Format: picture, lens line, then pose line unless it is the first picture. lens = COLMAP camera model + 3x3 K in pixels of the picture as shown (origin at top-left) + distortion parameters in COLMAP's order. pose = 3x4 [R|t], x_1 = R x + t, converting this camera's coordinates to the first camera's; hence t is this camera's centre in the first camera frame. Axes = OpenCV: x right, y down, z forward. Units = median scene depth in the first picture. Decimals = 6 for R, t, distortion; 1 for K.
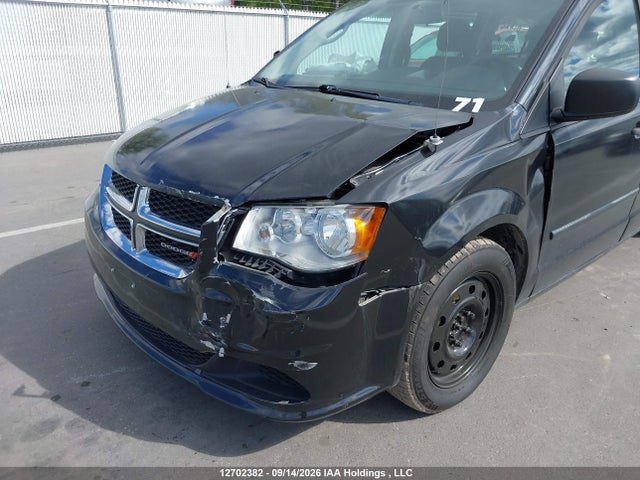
lens RADIAL K [[518.8, 0, 320.0], [0, 518.8, 240.0], [0, 0, 1]] dist [0.002792, -0.003069]
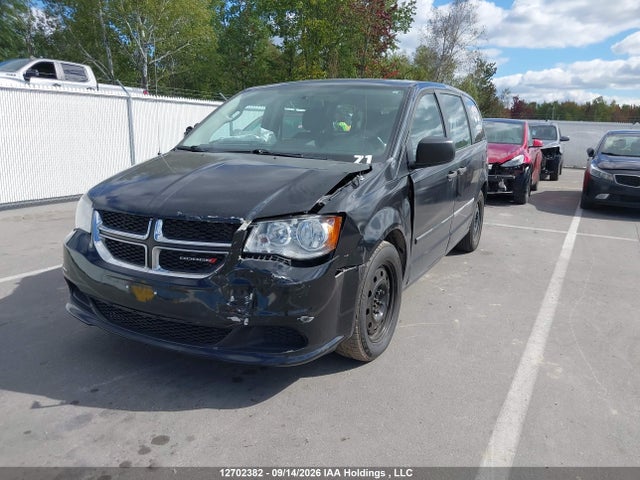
lens RADIAL K [[518.8, 0, 320.0], [0, 518.8, 240.0], [0, 0, 1]] dist [0.002792, -0.003069]
pose [[0.930925, -0.064941, 0.359390, -0.437814], [0.116411, 0.985498, -0.123460, 0.168211], [-0.346161, 0.156769, 0.924984, -0.392470]]
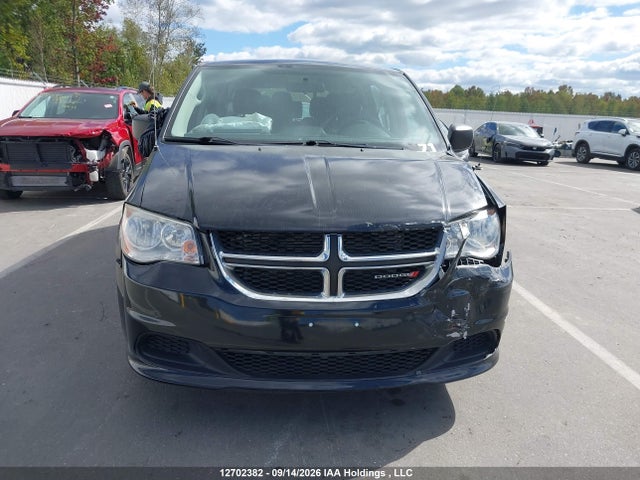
lens RADIAL K [[502.0, 0, 320.0], [0, 502.0, 240.0], [0, 0, 1]] dist [0.035759, 0.000789]
pose [[0.602470, -0.187822, 0.775728, -1.176073], [0.266298, 0.963527, 0.026473, -0.127822], [-0.752407, 0.190626, 0.630512, 0.370931]]
